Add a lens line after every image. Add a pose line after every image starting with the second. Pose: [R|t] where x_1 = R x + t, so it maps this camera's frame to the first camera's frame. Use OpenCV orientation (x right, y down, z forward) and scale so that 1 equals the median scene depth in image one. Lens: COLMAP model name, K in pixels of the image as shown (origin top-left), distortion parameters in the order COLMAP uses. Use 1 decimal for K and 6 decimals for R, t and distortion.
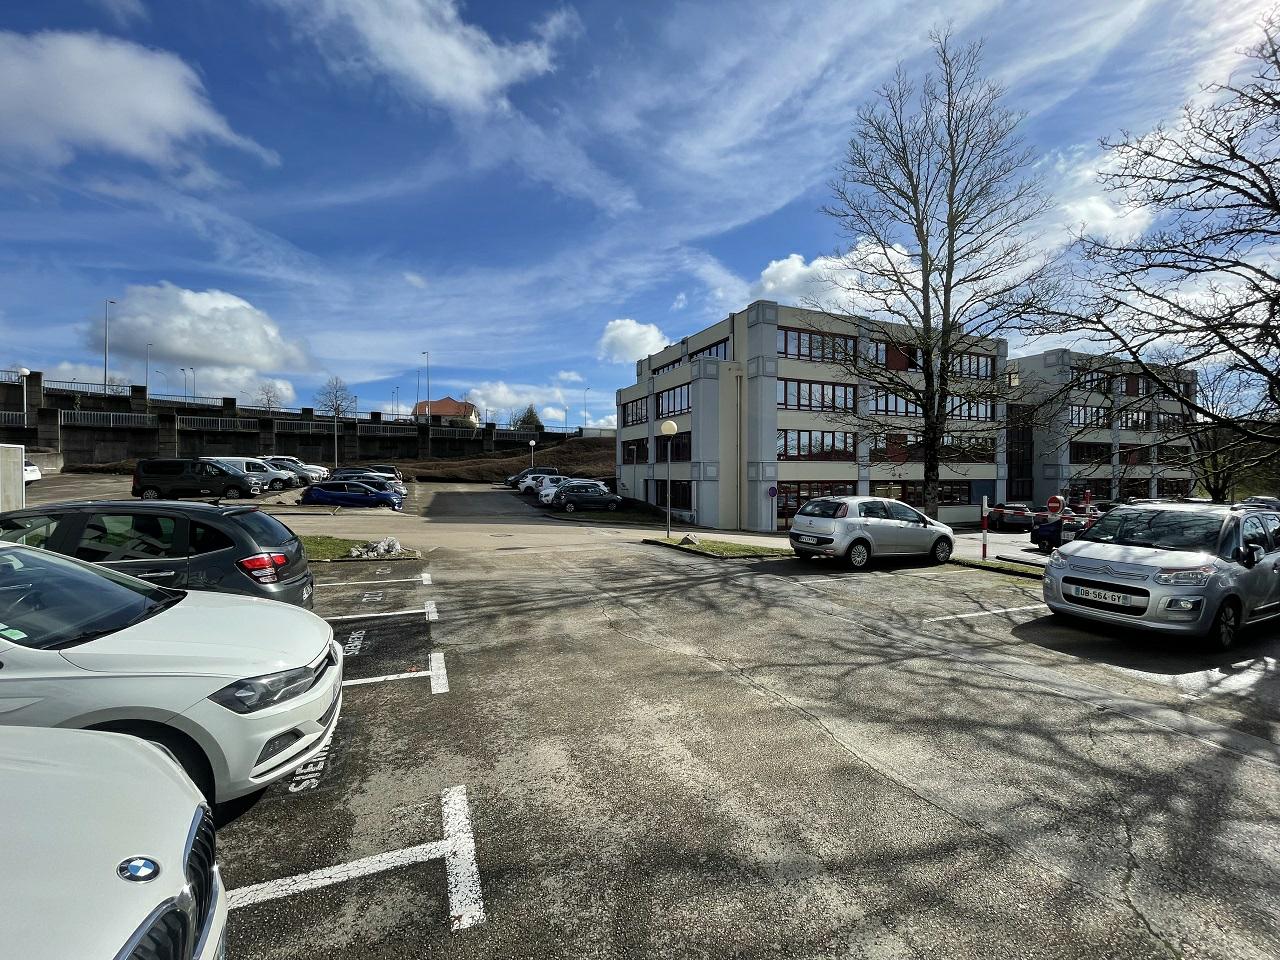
lens RADIAL K [[517.9, 0, 638.4], [0, 517.9, 482.0], [0, 0, 1]] dist [-0.002518, -0.000132]
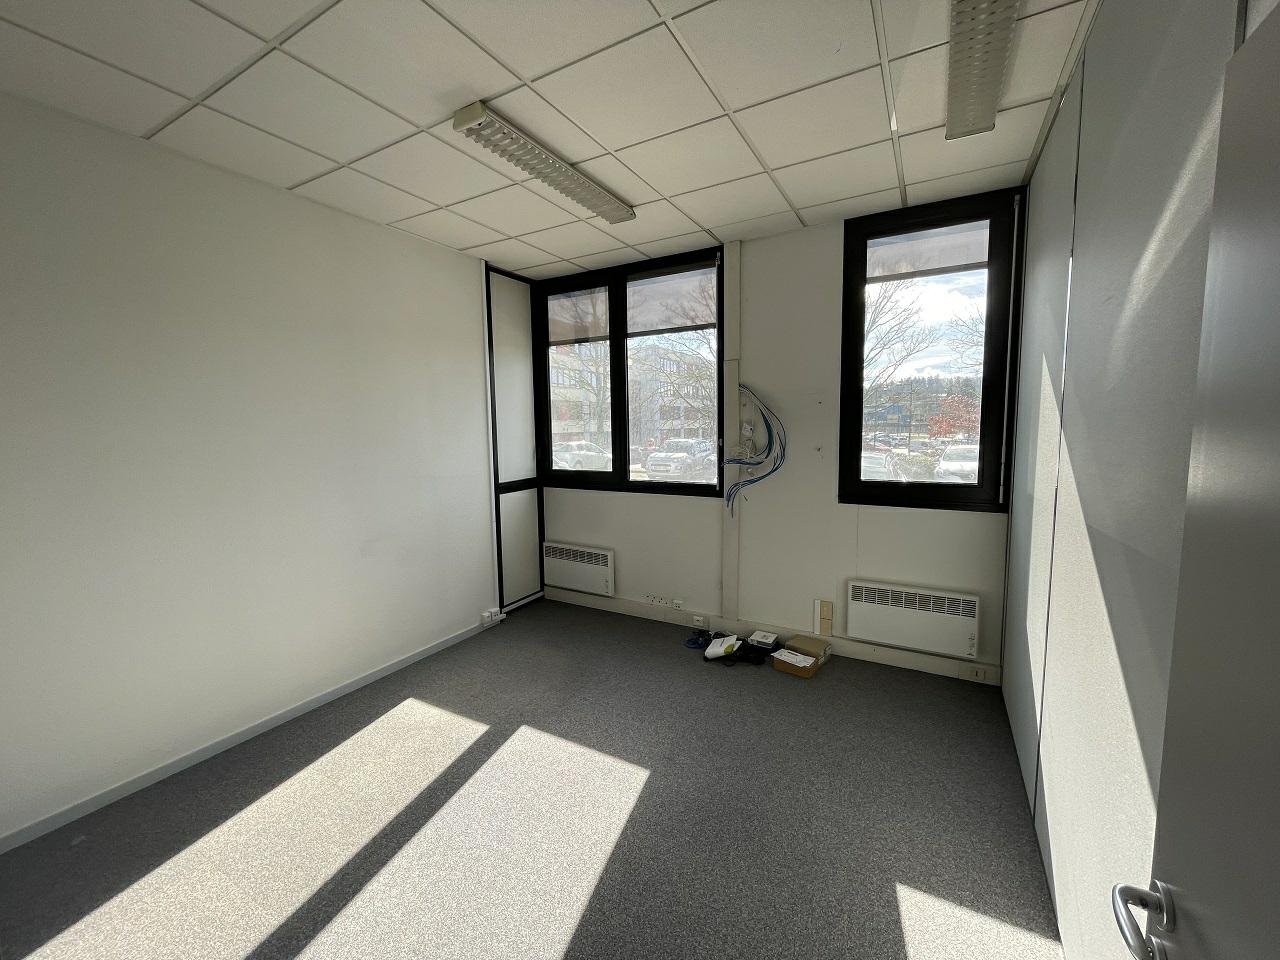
lens RADIAL K [[517.9, 0, 640.7], [0, 517.9, 479.8], [0, 0, 1]] dist [-0.002518, -0.000132]
pose [[0.795748, -0.079784, 0.600350, -0.643725], [0.030168, 0.995276, 0.092281, -0.002675], [-0.604876, -0.055321, 0.794396, -0.842224]]
